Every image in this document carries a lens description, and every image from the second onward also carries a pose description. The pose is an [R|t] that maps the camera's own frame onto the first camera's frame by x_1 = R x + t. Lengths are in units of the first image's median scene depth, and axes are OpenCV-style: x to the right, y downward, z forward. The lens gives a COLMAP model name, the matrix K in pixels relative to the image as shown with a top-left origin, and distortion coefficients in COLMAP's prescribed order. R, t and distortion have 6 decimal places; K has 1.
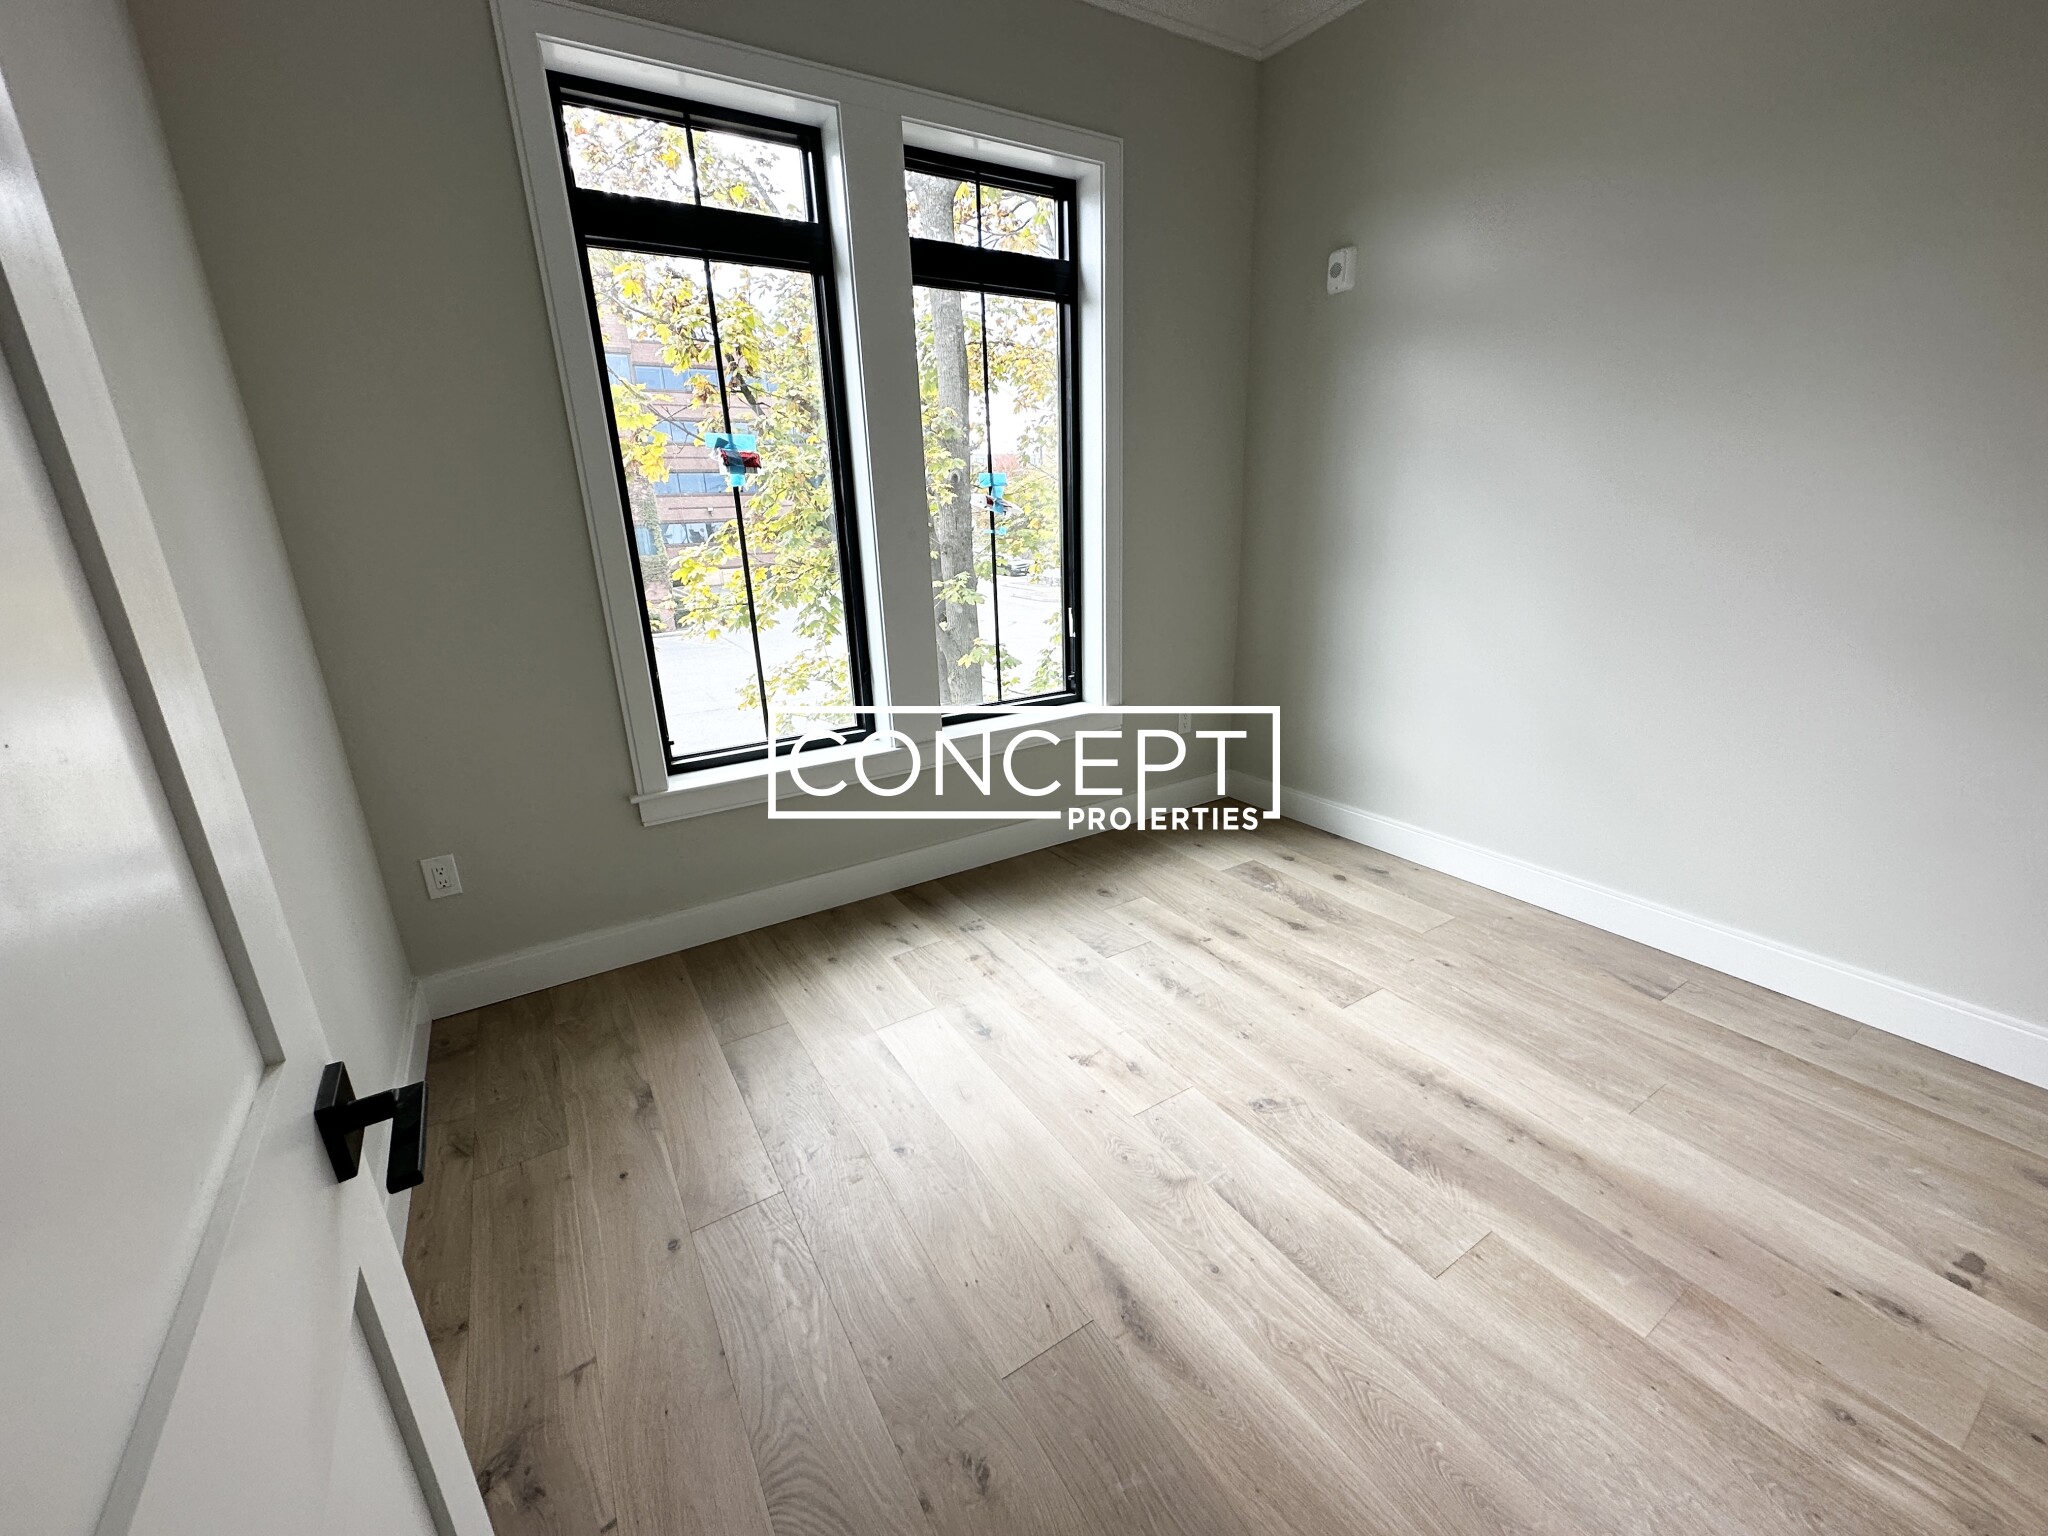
lens RADIAL K [[819.8, 0, 1019.0], [0, 819.8, 765.0], [0, 0, 1]] dist [-0.004022, -0.001566]
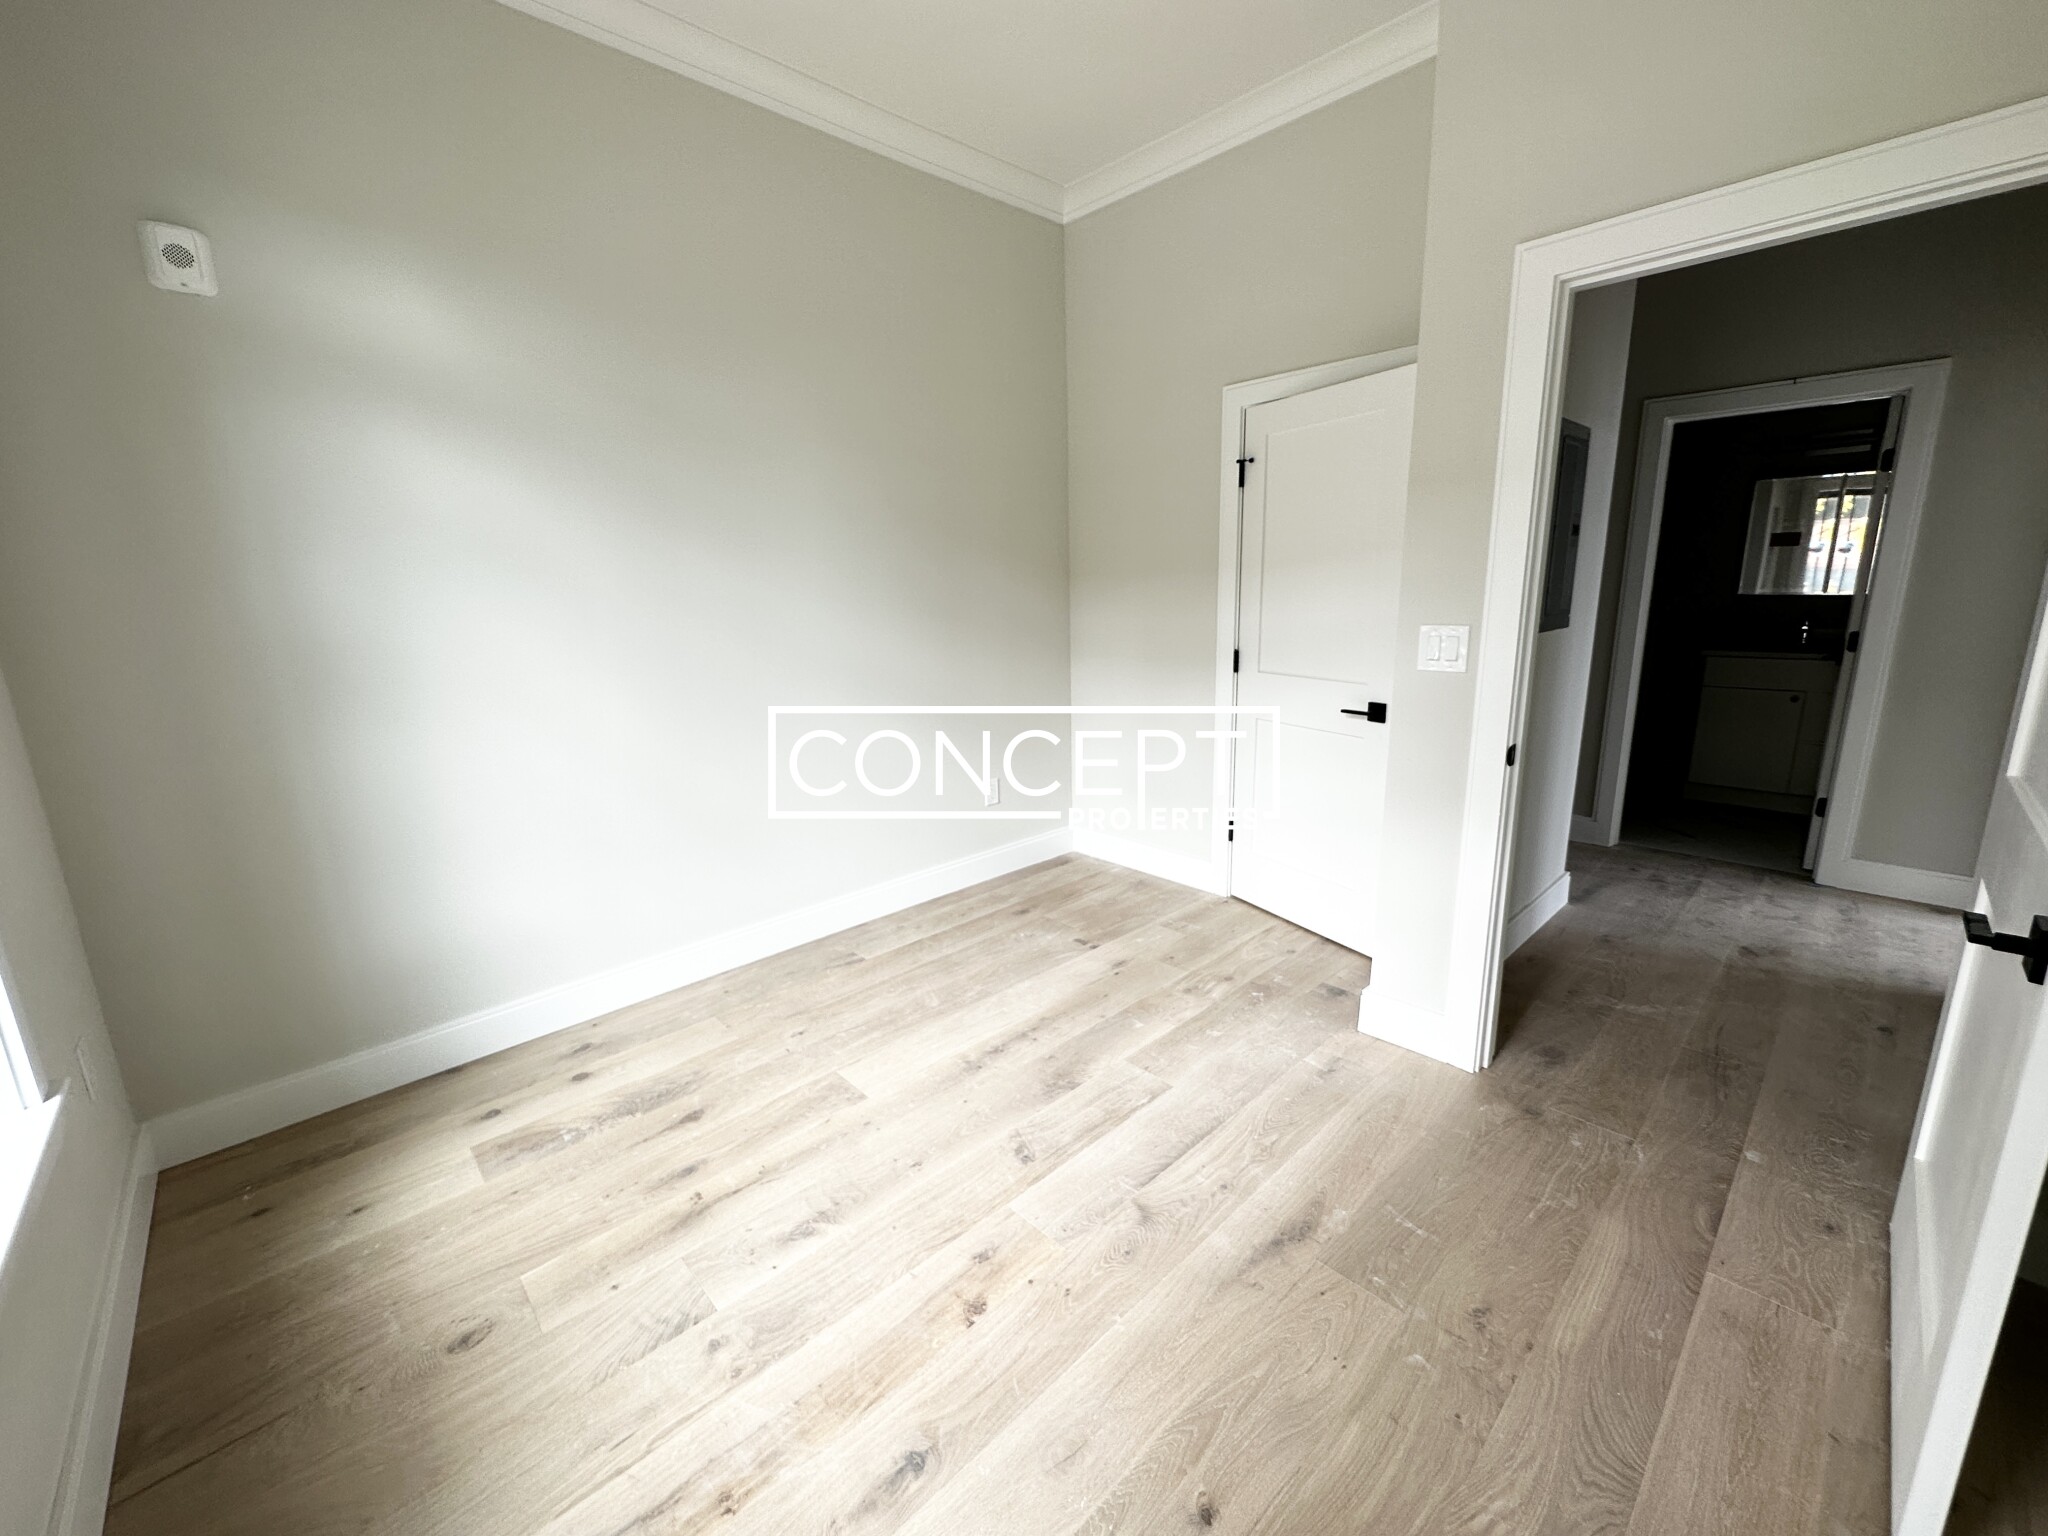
lens RADIAL K [[819.8, 0, 1024.4], [0, 819.8, 768.3], [0, 0, 1]] dist [-0.004022, -0.001566]
pose [[-0.198782, -0.179142, 0.963532, -0.495355], [0.324371, 0.915715, 0.237171, -0.227859], [-0.924808, 0.359687, -0.123919, 0.759457]]
